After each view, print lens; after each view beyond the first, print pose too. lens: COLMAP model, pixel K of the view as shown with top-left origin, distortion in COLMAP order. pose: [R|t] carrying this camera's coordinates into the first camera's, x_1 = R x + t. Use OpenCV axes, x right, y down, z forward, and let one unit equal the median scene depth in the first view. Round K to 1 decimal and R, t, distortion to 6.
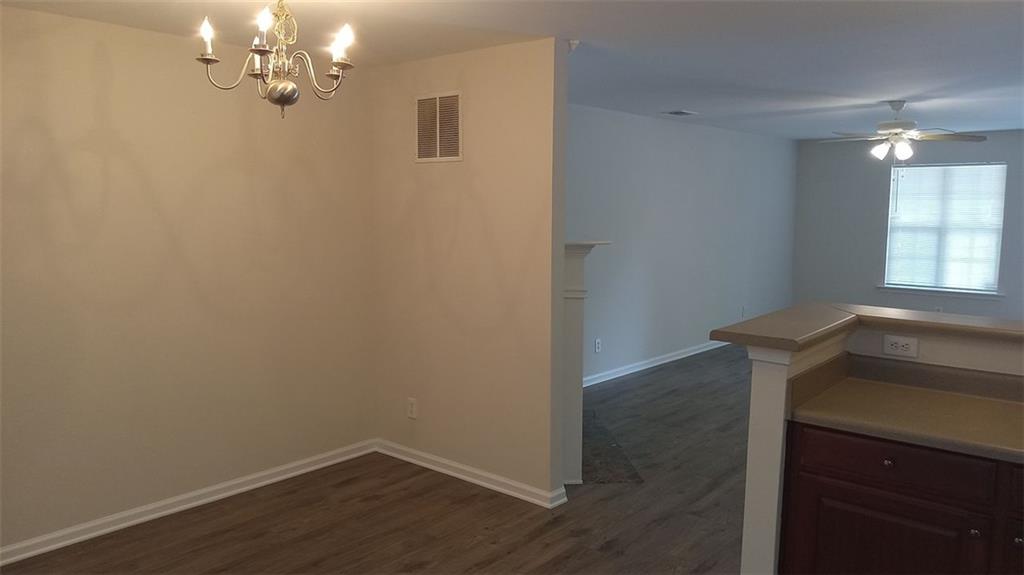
lens RADIAL K [[760.6, 0, 512.0], [0, 760.6, 287.5], [0, 0, 1]] dist [0.060296, -0.106134]
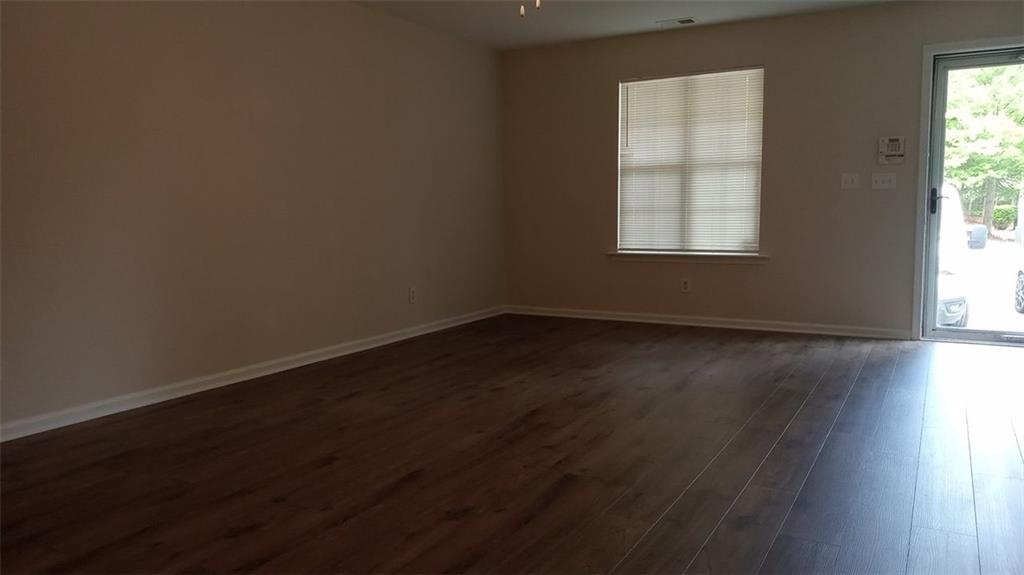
lens RADIAL K [[771.2, 0, 512.0], [0, 771.2, 287.5], [0, 0, 1]] dist [0.010003, 0.003029]
pose [[0.979243, -0.036842, 0.199314, 0.537028], [0.037514, 0.999296, 0.000403, 0.056853], [-0.199189, 0.007083, 0.979936, 0.701125]]
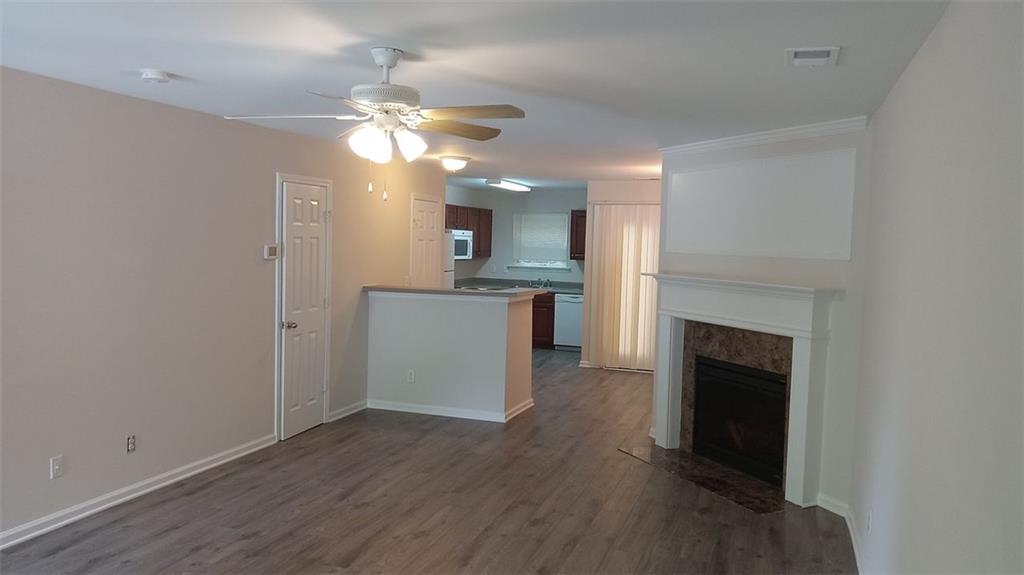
lens RADIAL K [[757.4, 0, 512.0], [0, 757.4, 287.5], [0, 0, 1]] dist [0.063245, -0.110548]
pose [[-0.931199, -0.005321, -0.364471, 0.850217], [-0.069431, 0.984176, 0.163024, -0.241623], [0.357836, 0.177113, -0.916834, 2.133841]]
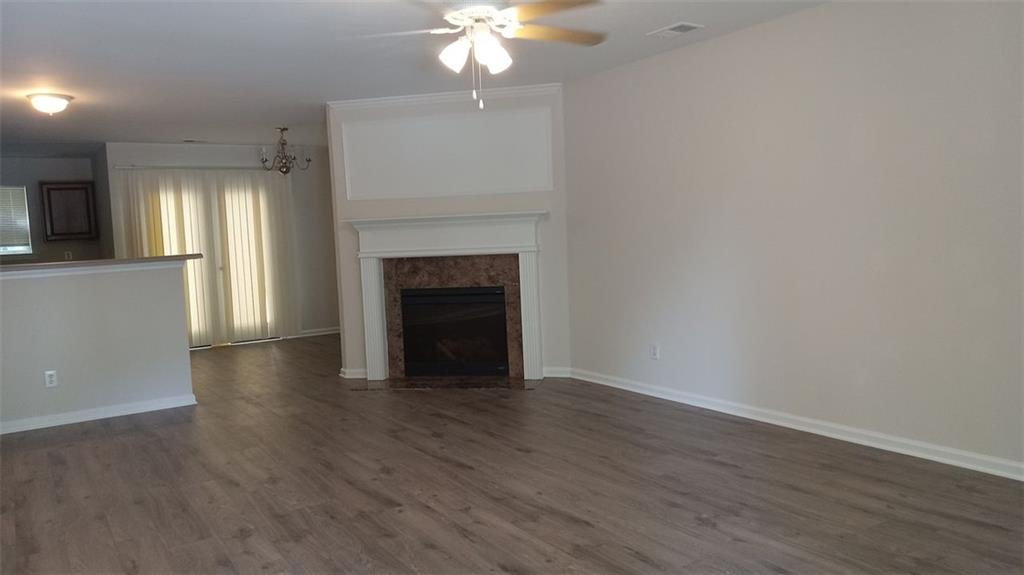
lens RADIAL K [[750.6, 0, 512.0], [0, 750.6, 287.5], [0, 0, 1]] dist [0.074886, -0.119483]
pose [[-0.271107, 0.083758, -0.958898, 1.423313], [-0.061570, 0.992658, 0.104114, -0.099898], [0.960578, 0.087265, -0.263960, 1.642937]]
